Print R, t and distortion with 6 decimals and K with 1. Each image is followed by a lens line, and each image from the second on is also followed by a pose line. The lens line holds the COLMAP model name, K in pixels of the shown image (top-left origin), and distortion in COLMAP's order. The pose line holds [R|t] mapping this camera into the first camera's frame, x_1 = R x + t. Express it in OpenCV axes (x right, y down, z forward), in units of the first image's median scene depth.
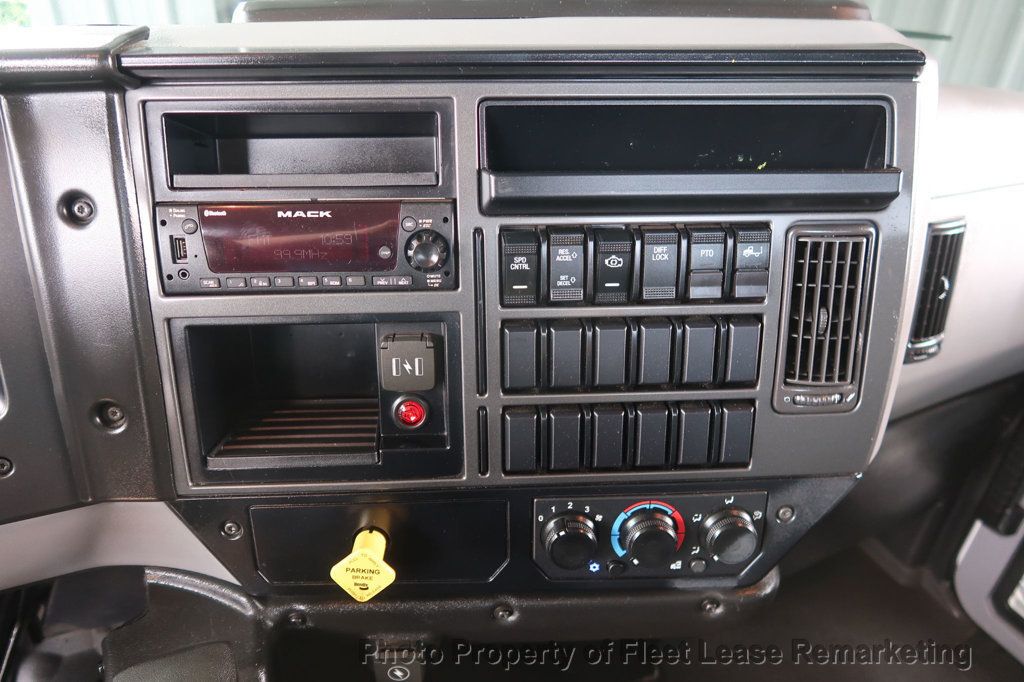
lens RADIAL K [[708.7, 0, 509.5], [0, 708.7, 342.8], [0, 0, 1]] dist [-0.025947, 0.010023]
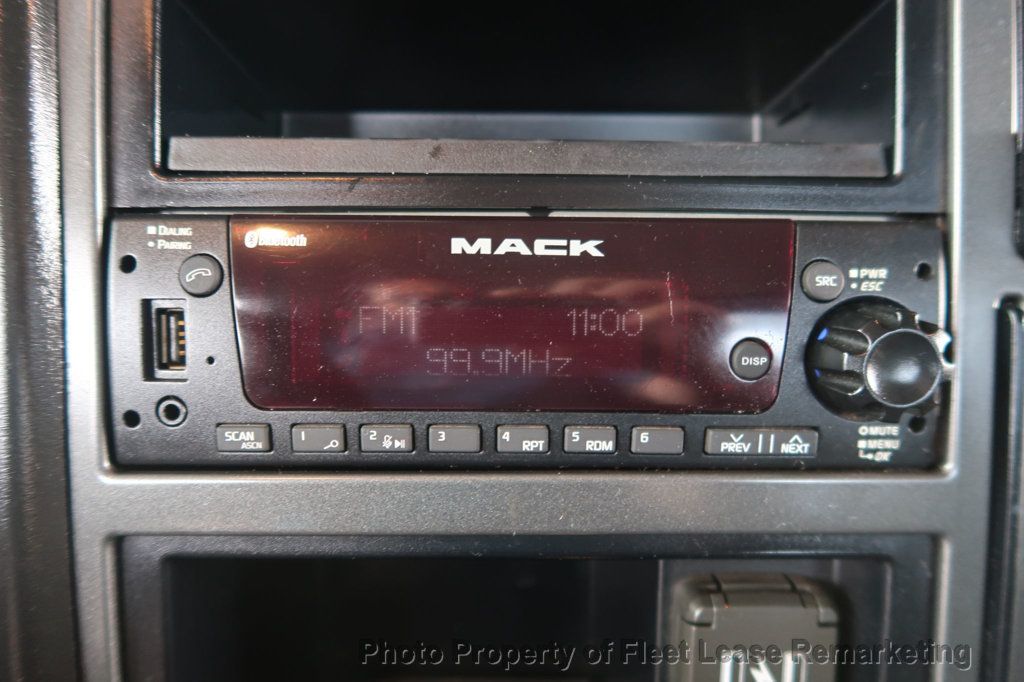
lens RADIAL K [[708.7, 0, 510.0], [0, 708.7, 345.7], [0, 0, 1]] dist [-0.025947, 0.010023]
pose [[0.998899, 0.015826, -0.044171, -0.279500], [-0.023332, 0.984293, -0.174995, -0.071758], [0.040708, 0.175833, 0.983578, 0.656882]]
